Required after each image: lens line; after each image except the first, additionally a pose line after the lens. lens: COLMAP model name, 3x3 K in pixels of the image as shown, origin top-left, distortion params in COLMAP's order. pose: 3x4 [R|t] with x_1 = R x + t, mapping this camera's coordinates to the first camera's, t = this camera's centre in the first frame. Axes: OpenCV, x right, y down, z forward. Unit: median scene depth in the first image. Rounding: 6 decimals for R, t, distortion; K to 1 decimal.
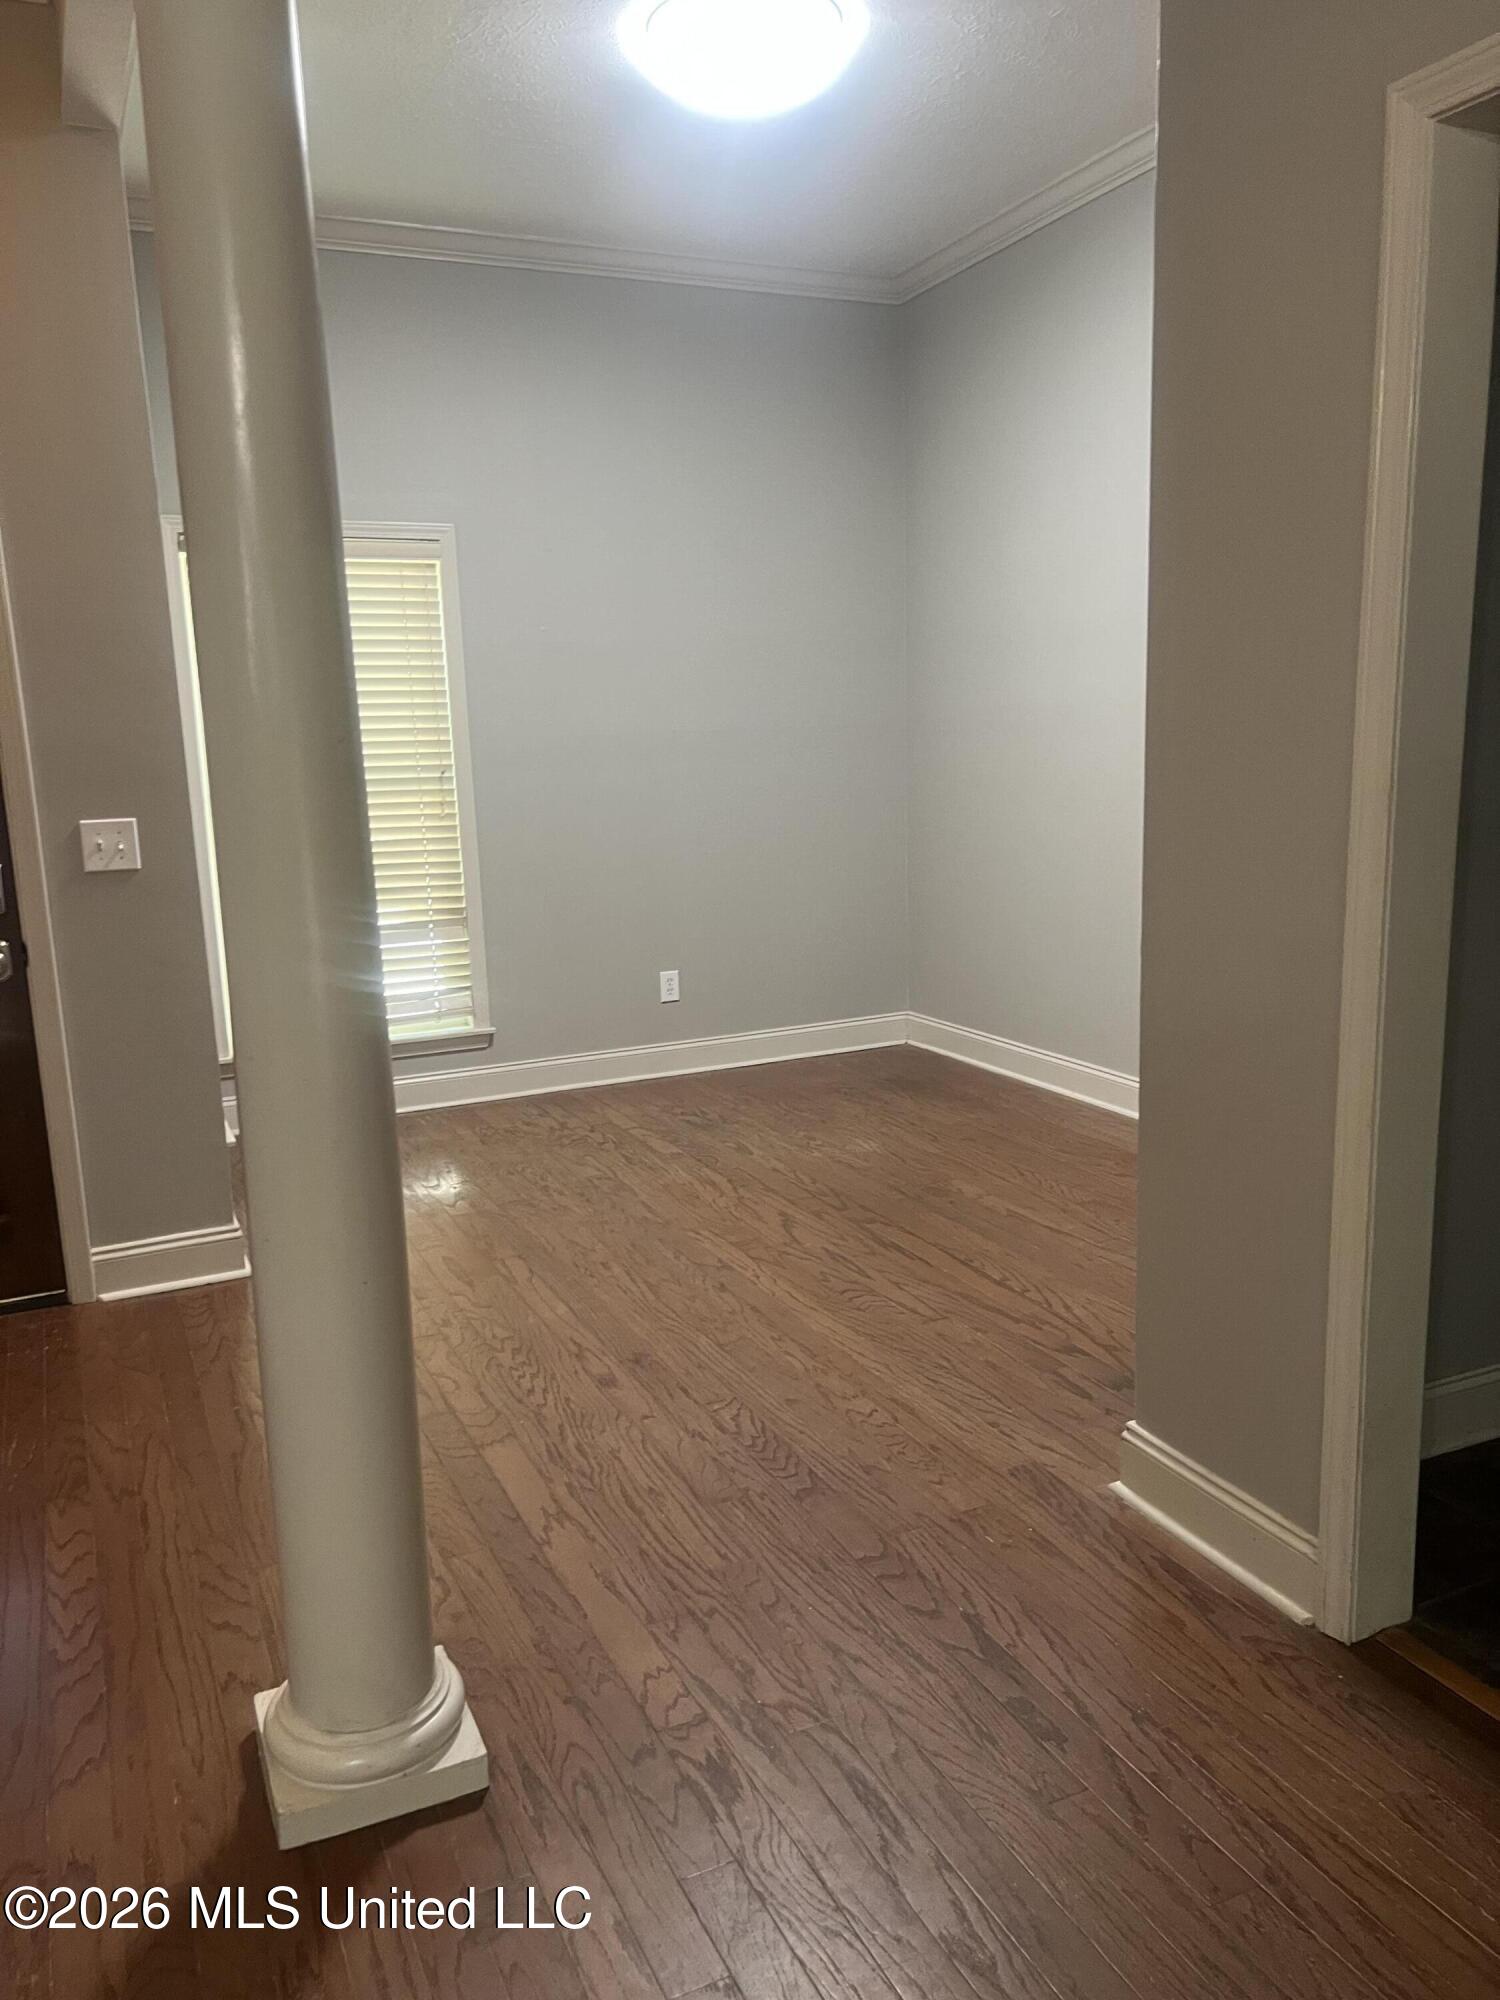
lens RADIAL K [[1499.6, 0, 721.2], [0, 1499.6, 1023.1], [0, 0, 1]] dist [0.057957, -0.064956]
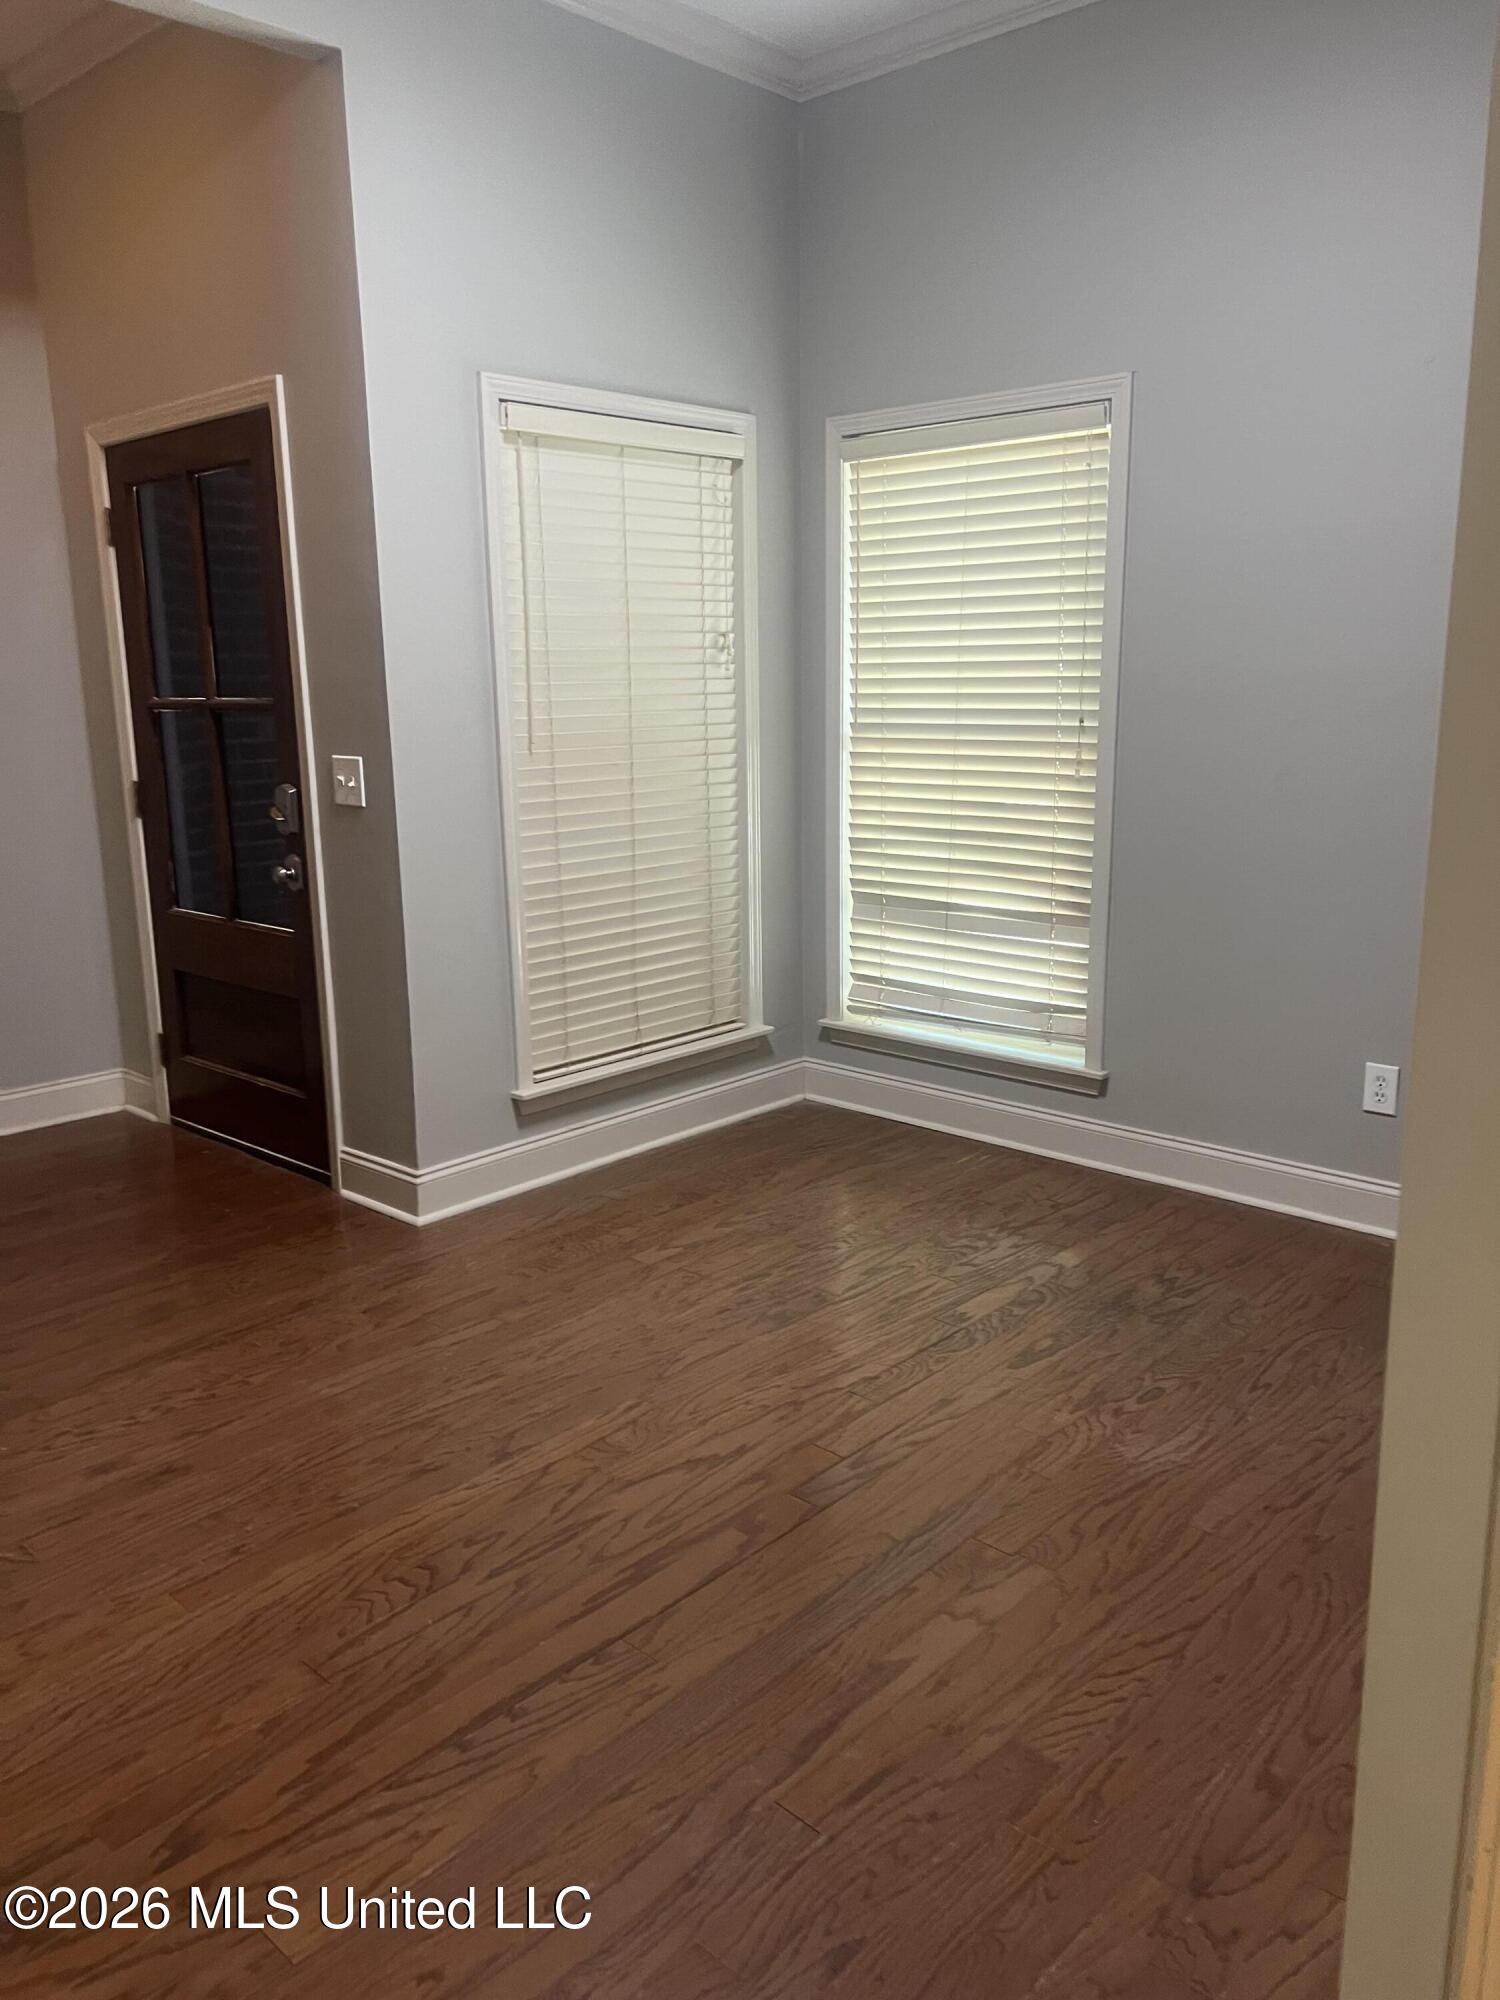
lens RADIAL K [[1499.6, 0, 731.9], [0, 1499.6, 997.0], [0, 0, 1]] dist [0.057957, -0.064956]
pose [[0.380691, 0.227547, -0.896268, 0.818944], [-0.172665, 0.969696, 0.172850, -0.244918], [0.908439, 0.088952, 0.408444, 1.016840]]
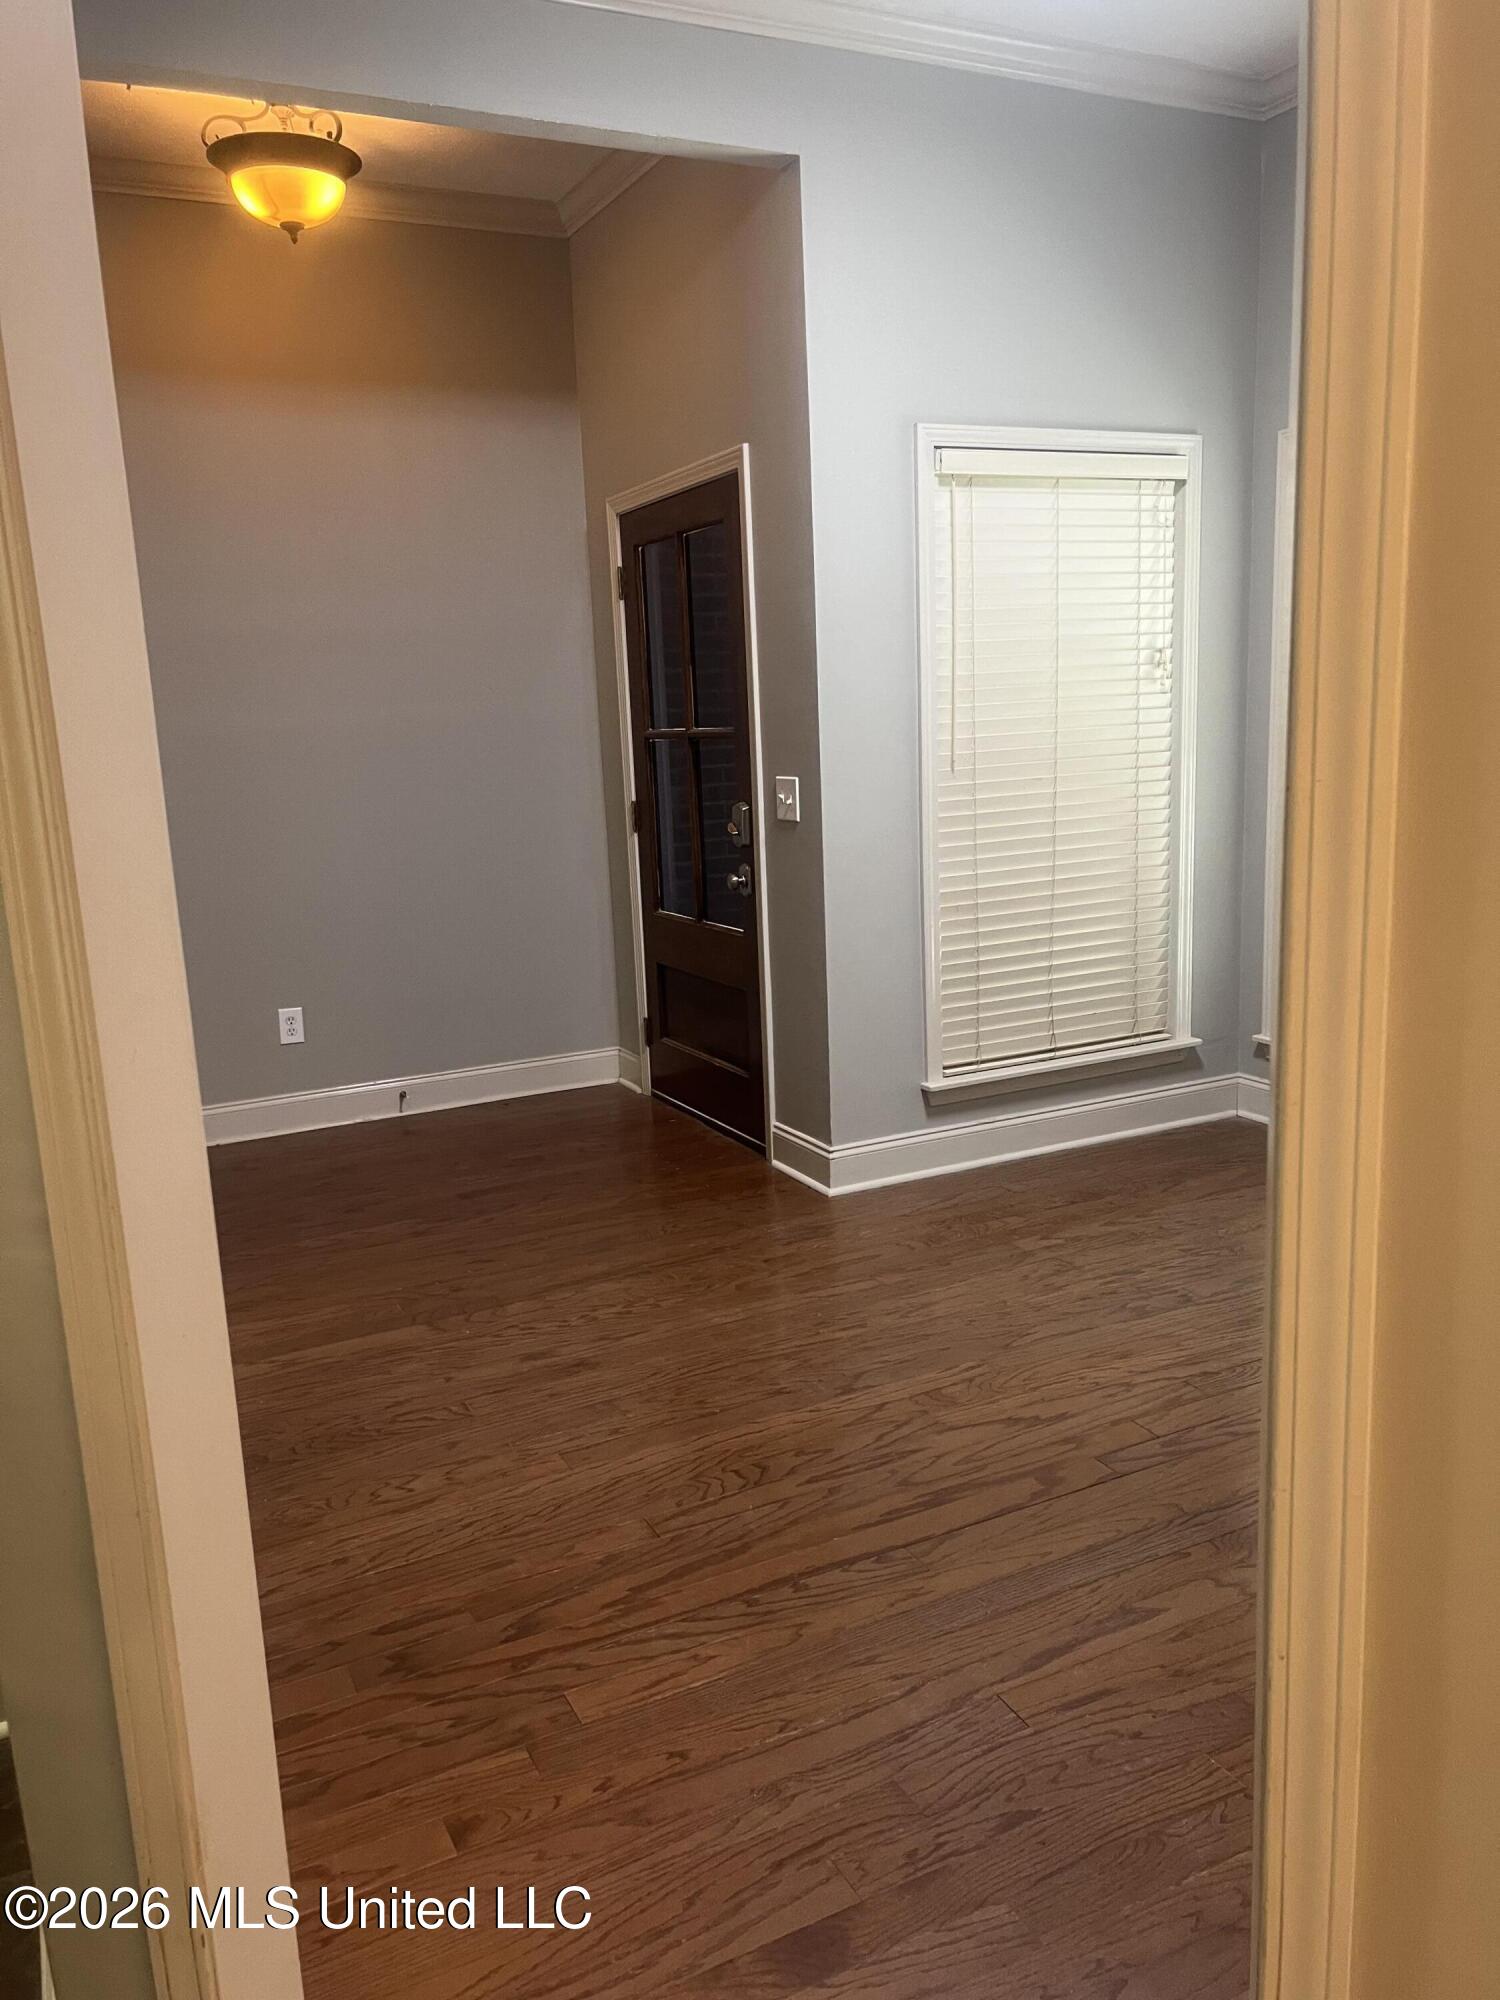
lens RADIAL K [[1499.6, 0, 734.6], [0, 1499.6, 1004.9], [0, 0, 1]] dist [0.057957, -0.064956]
pose [[0.032546, 0.229932, -0.972662, 0.951697], [-0.144867, 0.963986, 0.223033, -0.267603], [0.988916, 0.133648, 0.064683, 1.110939]]
